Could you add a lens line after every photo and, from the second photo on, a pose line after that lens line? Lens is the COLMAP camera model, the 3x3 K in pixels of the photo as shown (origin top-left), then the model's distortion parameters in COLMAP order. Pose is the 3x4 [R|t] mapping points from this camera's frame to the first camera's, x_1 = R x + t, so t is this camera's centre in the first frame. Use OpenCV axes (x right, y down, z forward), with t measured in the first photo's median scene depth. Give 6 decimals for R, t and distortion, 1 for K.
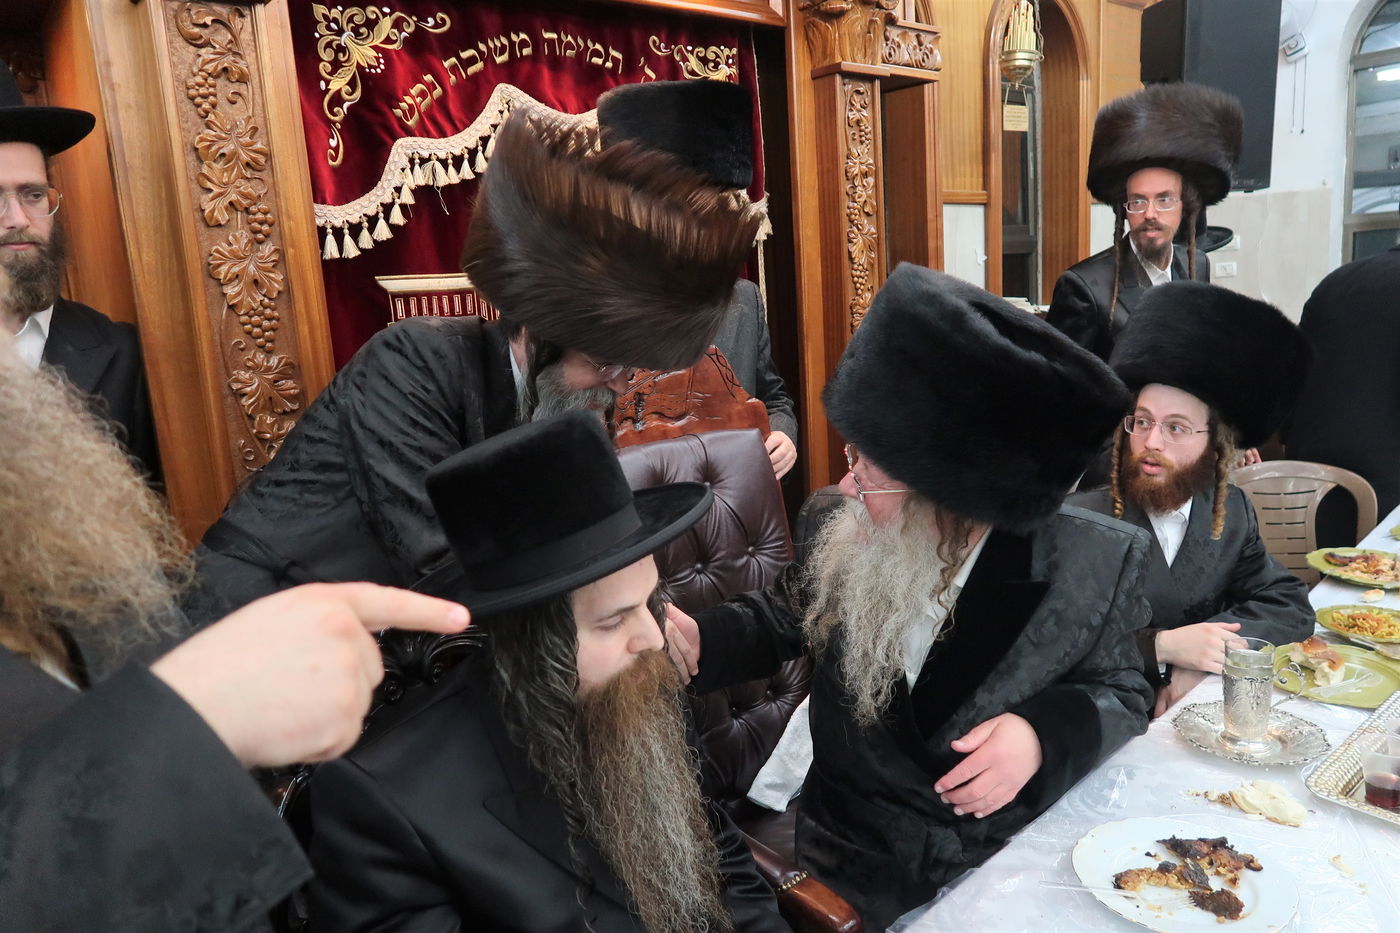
lens RADIAL K [[958.4, 0, 699.1], [0, 958.4, 470.4], [0, 0, 1]] dist [-0.025348, 0.004658]
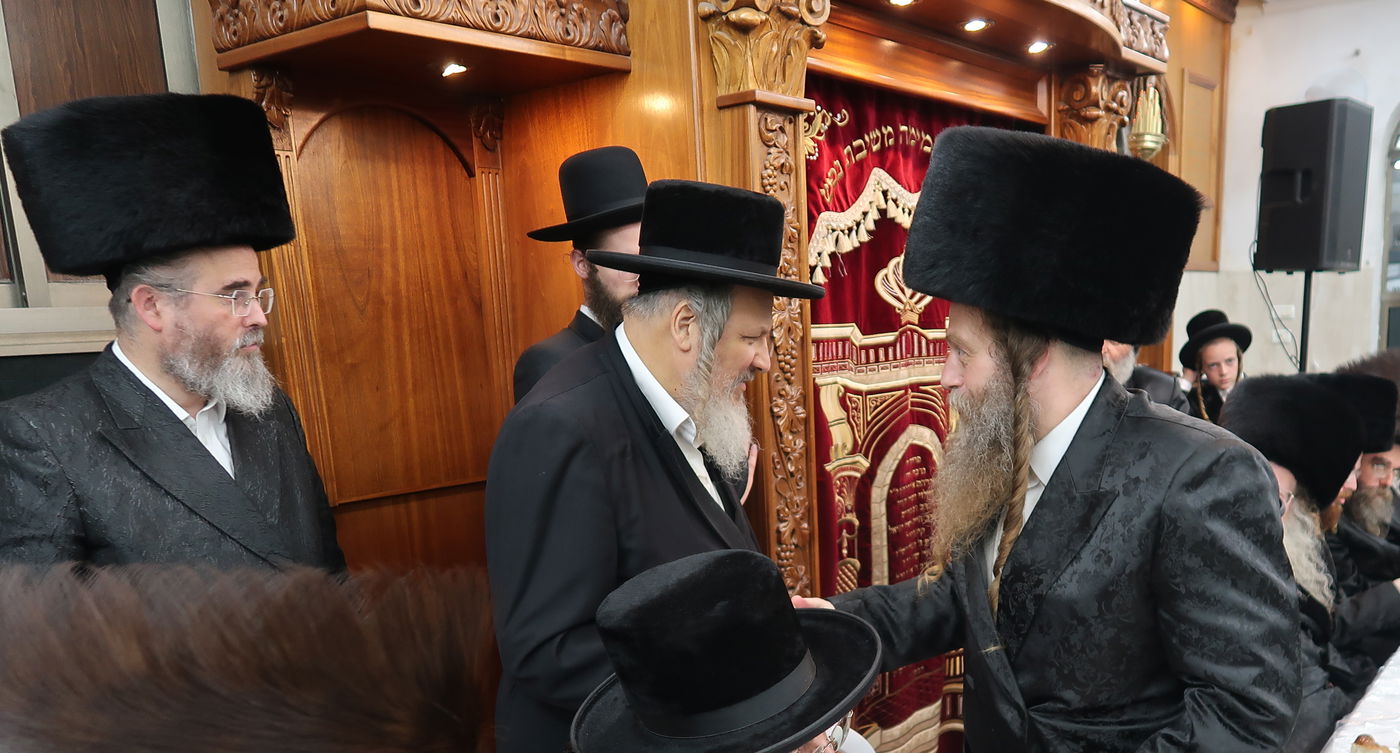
lens RADIAL K [[1157.1, 0, 846.0], [0, 1157.1, 550.5], [0, 0, 1]] dist [-0.022303, -0.002197]
pose [[0.973418, -0.007526, 0.228911, -0.593139], [0.008272, 0.999963, -0.002297, 0.082445], [-0.228885, 0.004129, 0.973445, -0.417734]]
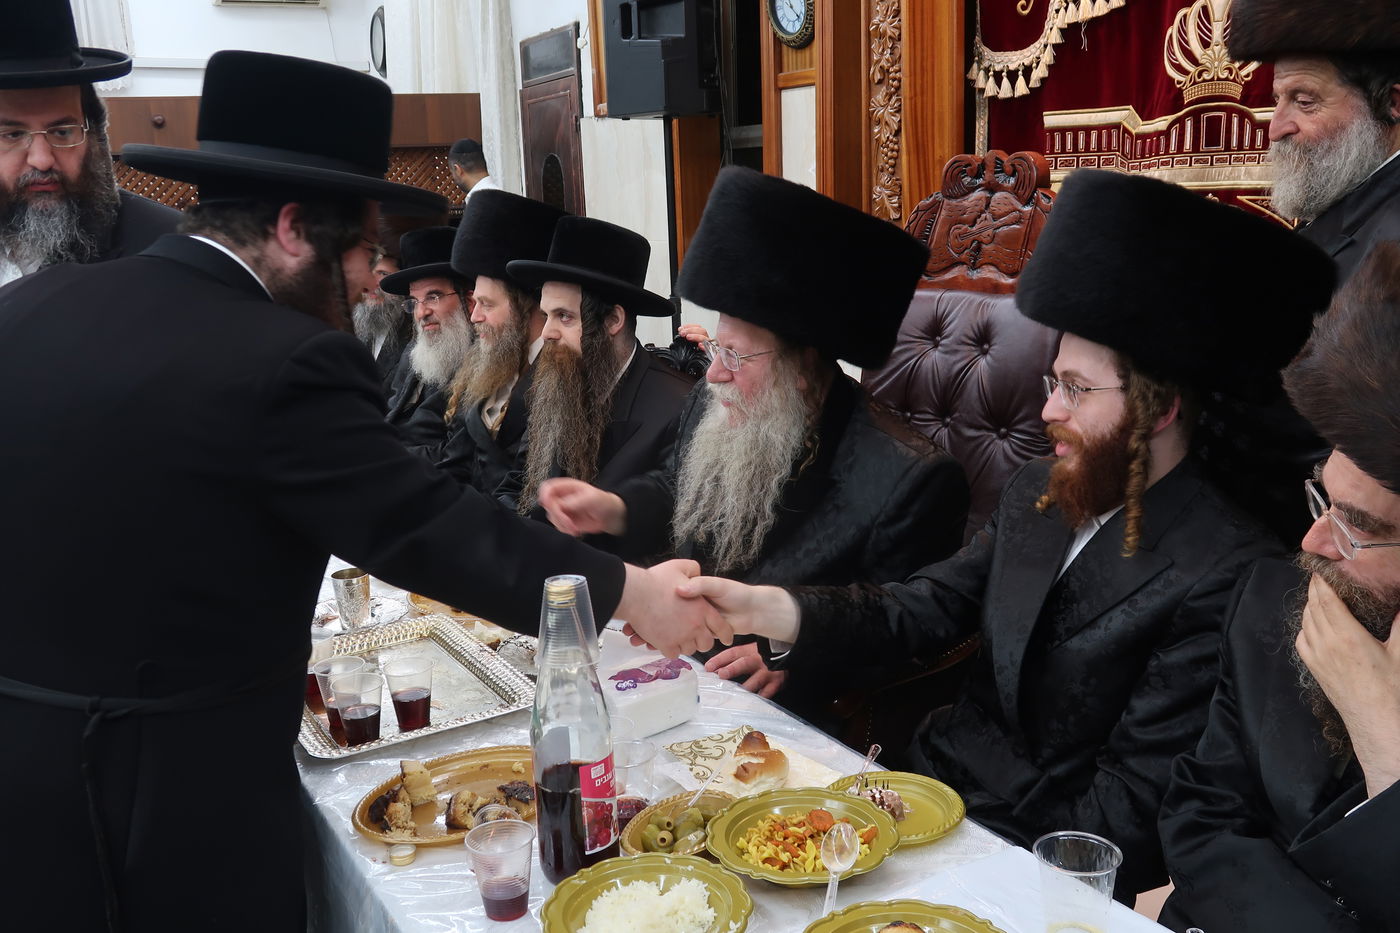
lens RADIAL K [[1468.5, 0, 700.4], [0, 1468.5, 461.5], [0, 0, 1]] dist [0.057113, 0.000000]
pose [[-0.171812, 0.253734, -0.951893, 1.388286], [-0.142151, 0.949763, 0.278824, -0.229933], [0.974820, 0.183218, -0.127112, 0.870070]]
